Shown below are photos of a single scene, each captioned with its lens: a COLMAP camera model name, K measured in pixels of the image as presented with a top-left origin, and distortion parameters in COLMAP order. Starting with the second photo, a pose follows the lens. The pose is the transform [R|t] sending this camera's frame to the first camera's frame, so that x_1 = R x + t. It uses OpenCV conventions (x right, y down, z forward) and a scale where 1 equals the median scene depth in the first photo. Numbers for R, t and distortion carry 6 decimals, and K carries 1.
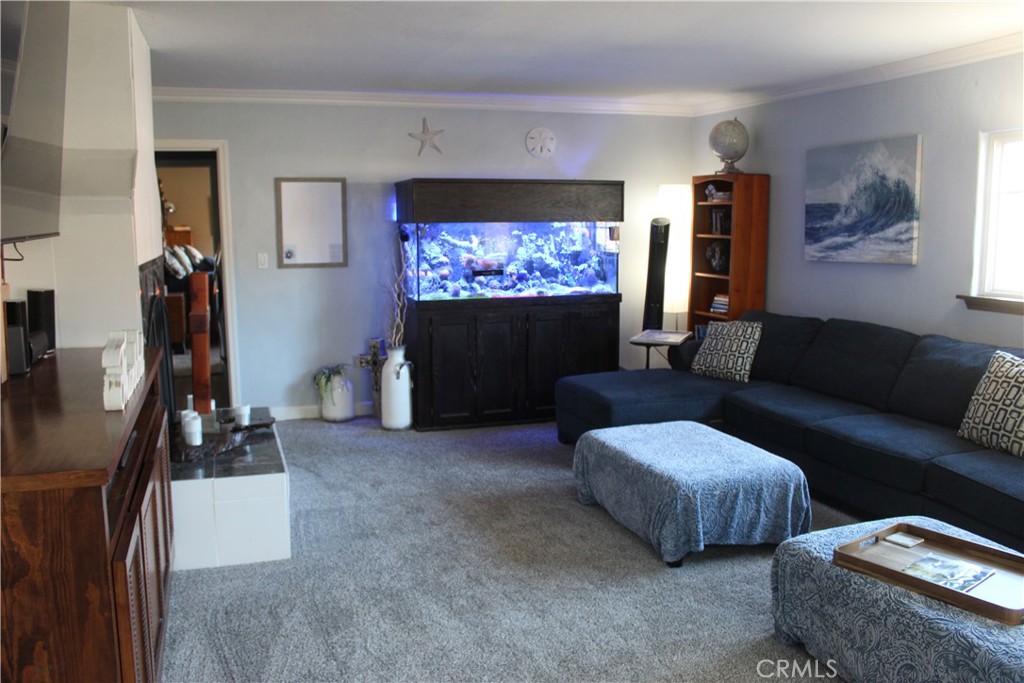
lens RADIAL K [[854.7, 0, 512.1], [0, 854.7, 339.5], [0, 0, 1]] dist [-0.103789, 0.034448]
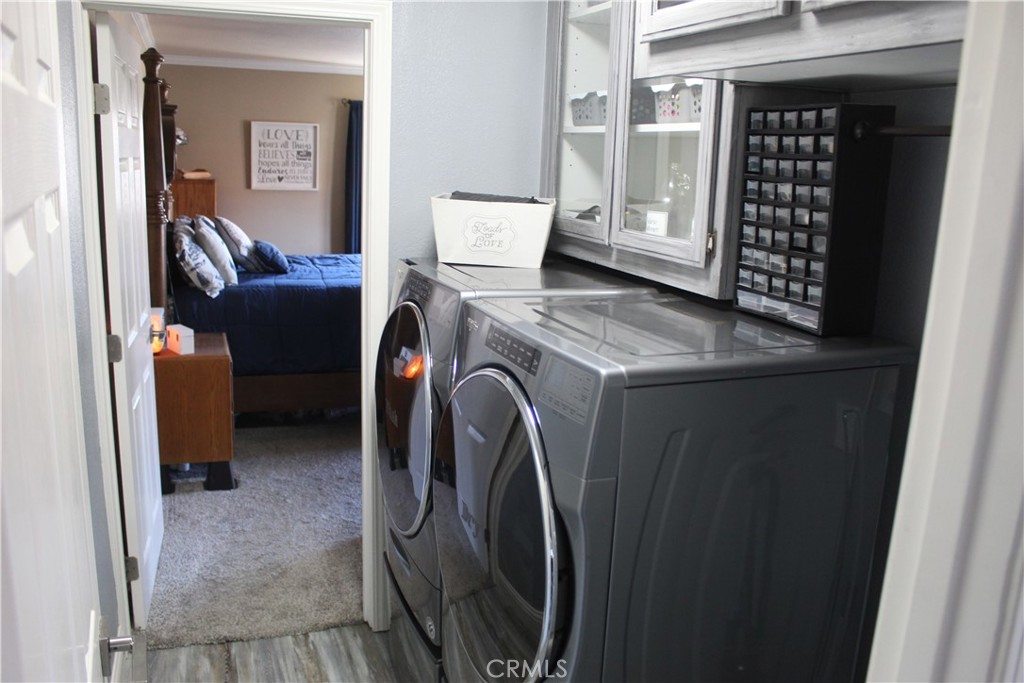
lens RADIAL K [[854.7, 0, 511.2], [0, 854.7, 339.1], [0, 0, 1]] dist [-0.103789, 0.034448]
pose [[0.999206, 0.035043, 0.018935, -0.227037], [-0.036246, 0.997067, 0.067404, -0.081688], [-0.016518, -0.068037, 0.997546, 0.506399]]
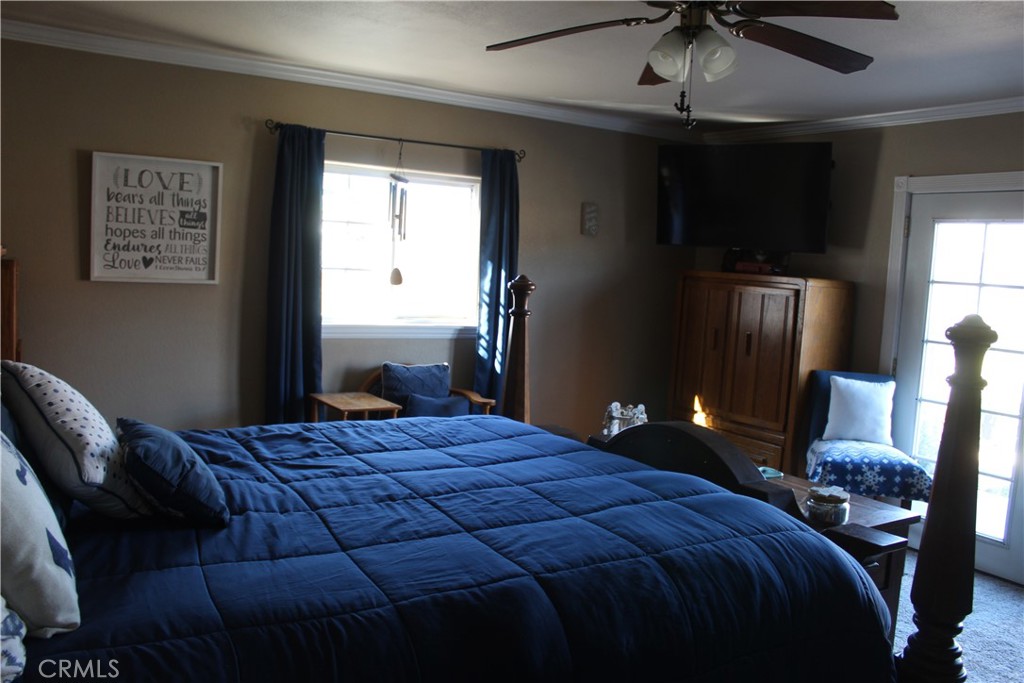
lens RADIAL K [[854.7, 0, 511.5], [0, 854.7, 345.0], [0, 0, 1]] dist [-0.103789, 0.034448]
pose [[0.977399, 0.028000, 0.209539, -0.332146], [-0.020159, 0.999018, -0.039465, -0.113047], [-0.210439, 0.034349, 0.977003, 0.833933]]
